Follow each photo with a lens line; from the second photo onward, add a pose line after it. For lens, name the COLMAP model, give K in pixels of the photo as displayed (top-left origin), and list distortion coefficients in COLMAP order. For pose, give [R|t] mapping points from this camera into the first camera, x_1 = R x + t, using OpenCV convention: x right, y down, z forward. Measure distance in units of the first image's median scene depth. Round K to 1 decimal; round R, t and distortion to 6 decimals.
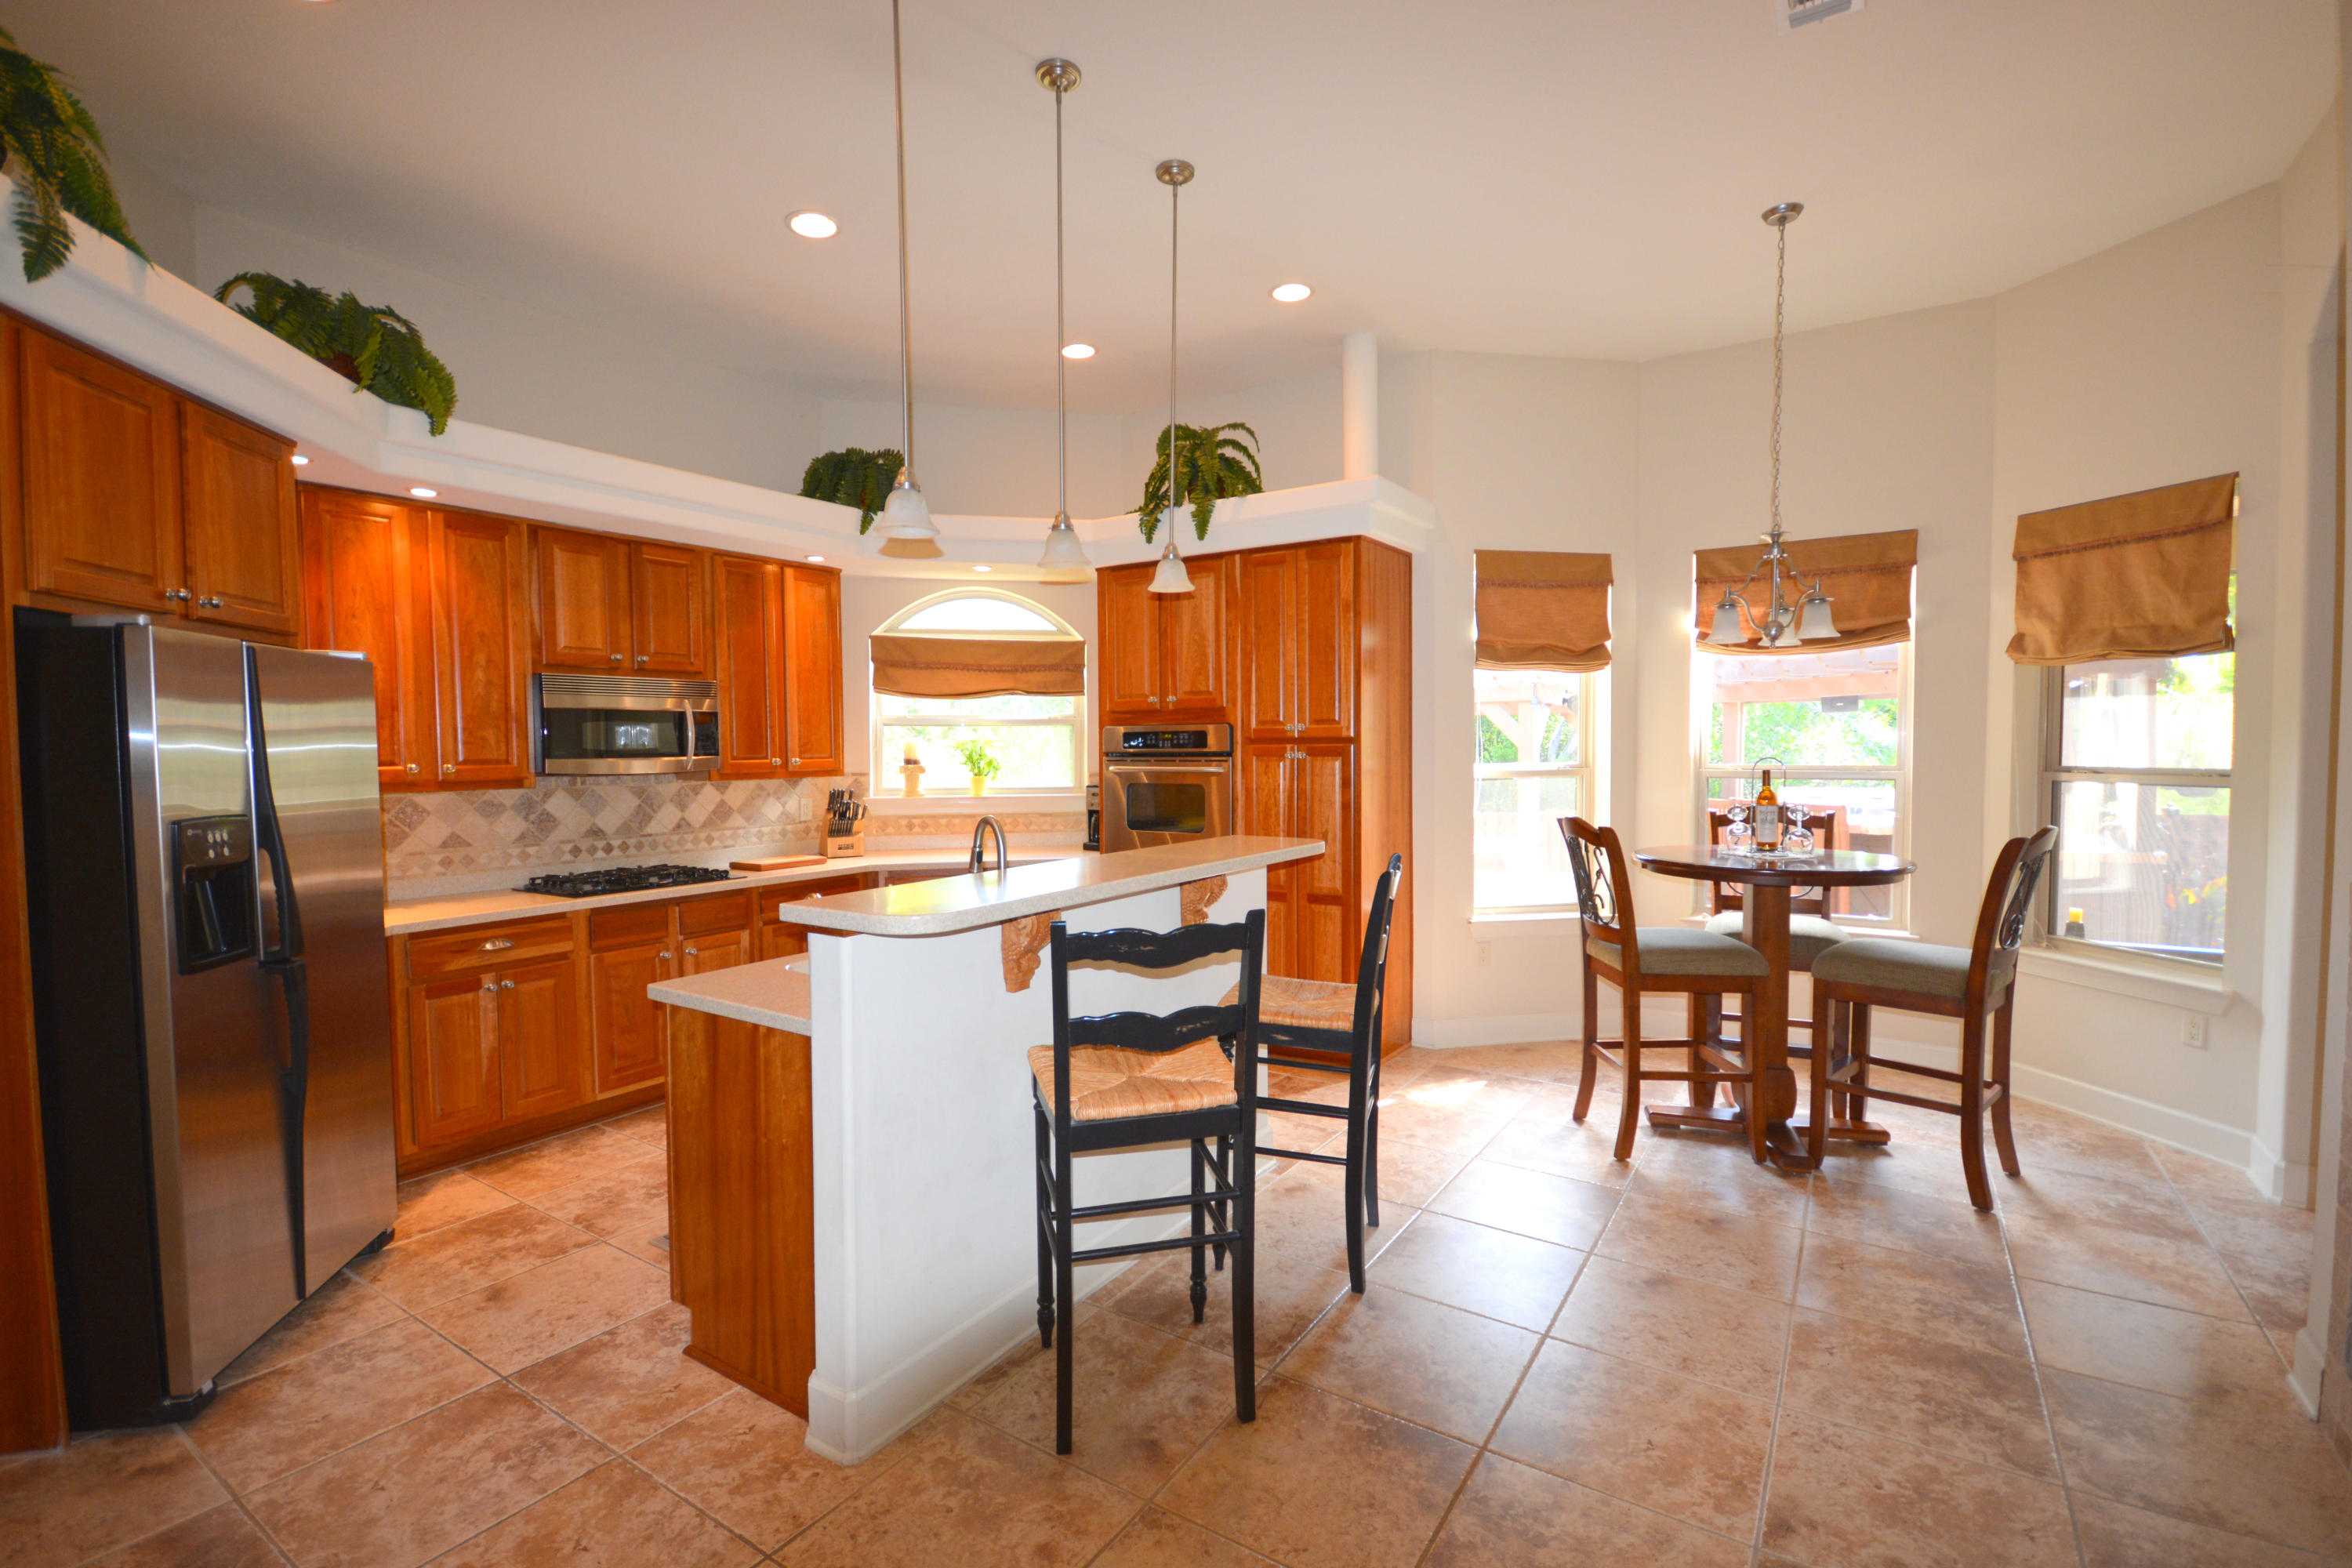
lens RADIAL K [[1046.7, 0, 1181.5], [0, 1046.7, 779.2], [0, 0, 1]] dist [-0.001110, -0.001943]
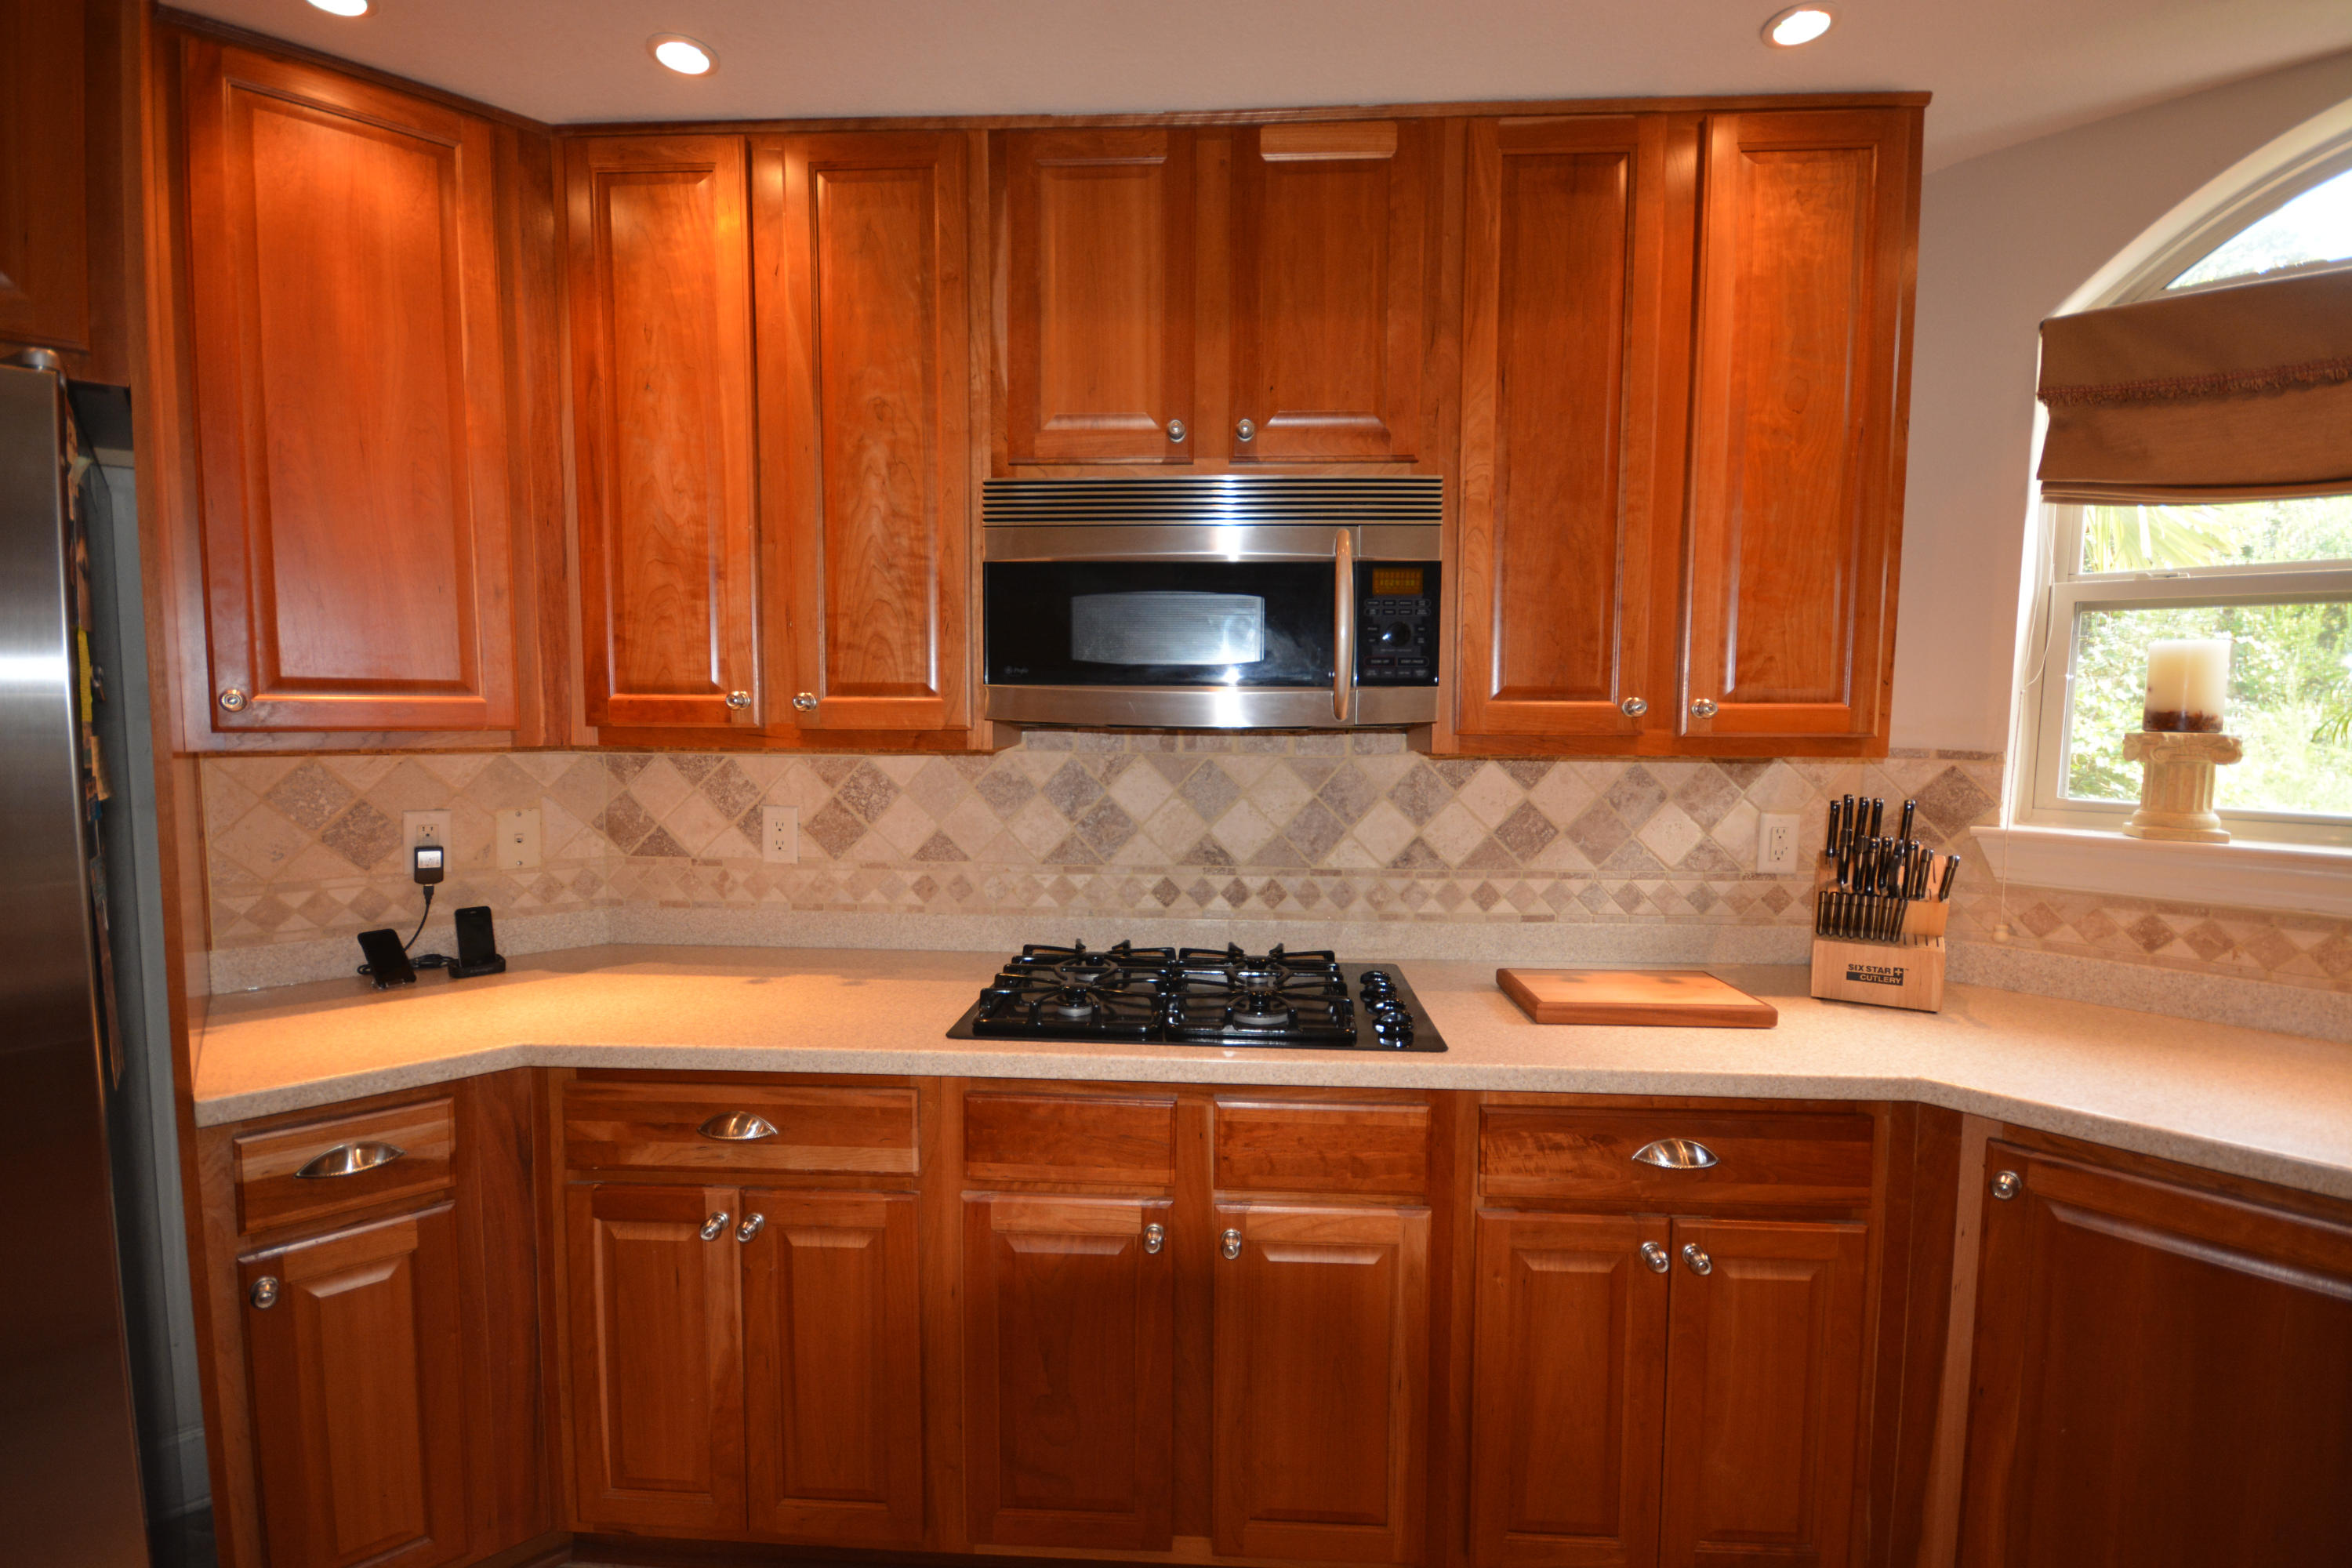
lens RADIAL K [[1046.7, 0, 1128.9], [0, 1046.7, 794.4], [0, 0, 1]] dist [-0.001110, -0.001943]
pose [[0.495461, 0.079545, -0.864980, -0.182242], [-0.038990, 0.996831, 0.069337, -0.006054], [0.867755, -0.000628, 0.496992, 0.733431]]
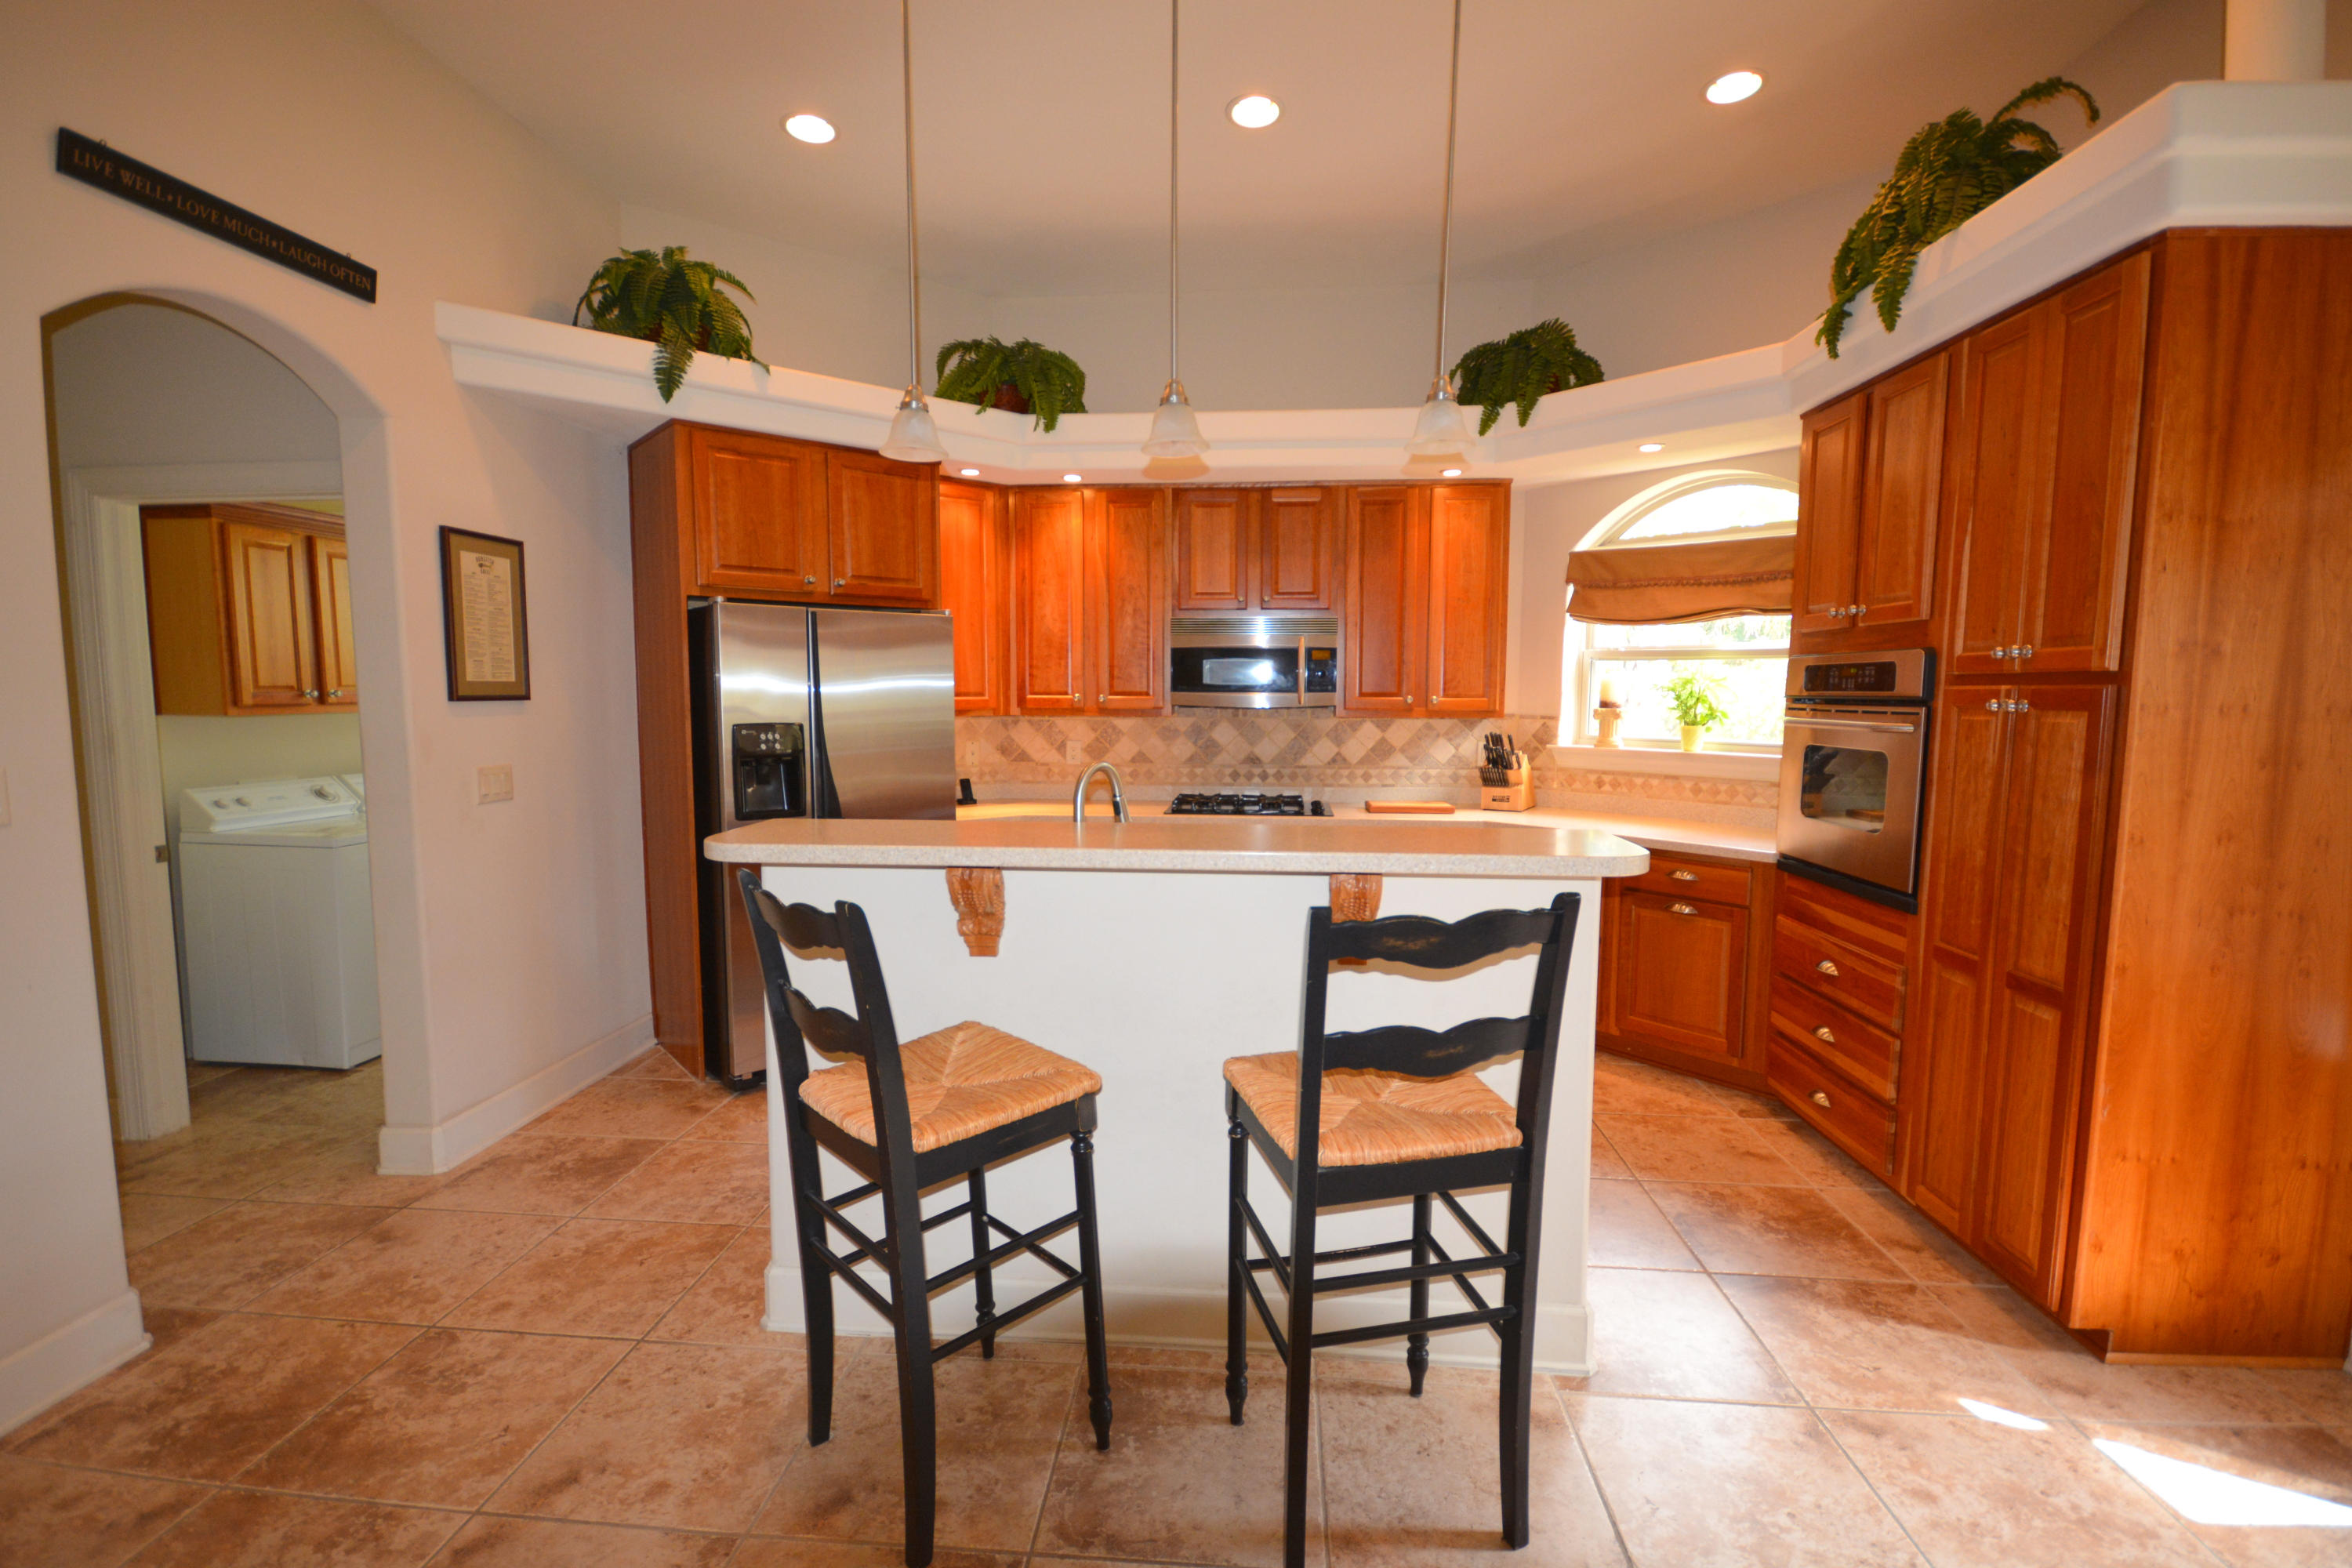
lens RADIAL K [[1046.7, 0, 1150.9], [0, 1046.7, 787.0], [0, 0, 1]] dist [-0.001110, -0.001943]
pose [[0.485277, 0.092584, -0.869445, 0.349973], [-0.036228, 0.995653, 0.085803, -0.011950], [0.873610, -0.010140, 0.486522, 0.361530]]
